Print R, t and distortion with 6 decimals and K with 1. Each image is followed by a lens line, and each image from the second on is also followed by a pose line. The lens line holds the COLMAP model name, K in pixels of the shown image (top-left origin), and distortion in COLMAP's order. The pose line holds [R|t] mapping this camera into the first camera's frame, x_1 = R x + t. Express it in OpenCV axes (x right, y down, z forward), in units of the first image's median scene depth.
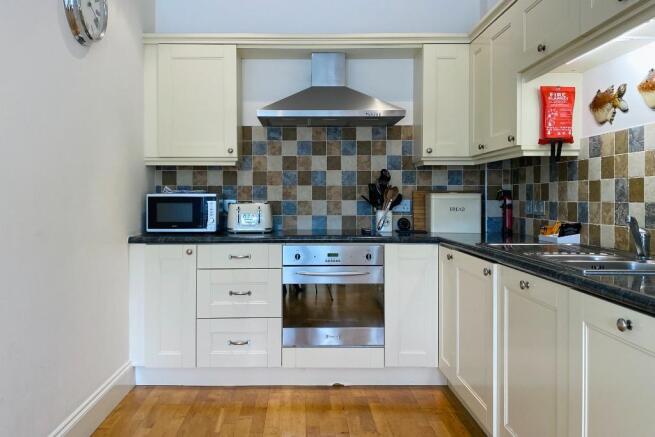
lens RADIAL K [[527.2, 0, 301.7], [0, 527.2, 199.9], [0, 0, 1]] dist [0.073435, -0.133367]
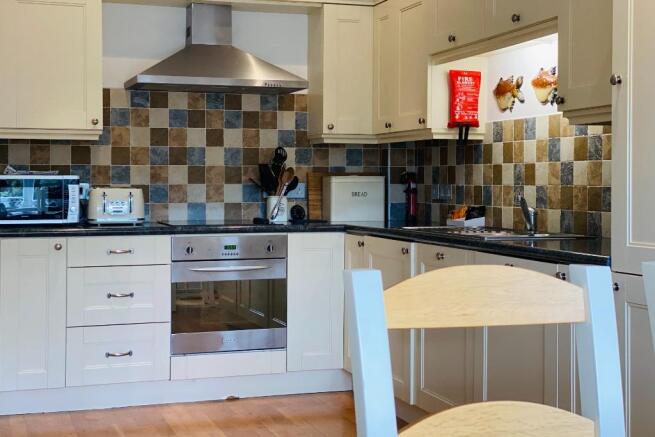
lens RADIAL K [[1028.9, 0, 327.5], [0, 1028.9, 218.5], [0, 0, 1]] dist [-0.016866, -0.063230]
pose [[0.948056, -0.009897, 0.317949, -0.296484], [-0.000312, 0.999487, 0.032041, 0.003318], [-0.318102, -0.030476, 0.947566, -0.588452]]
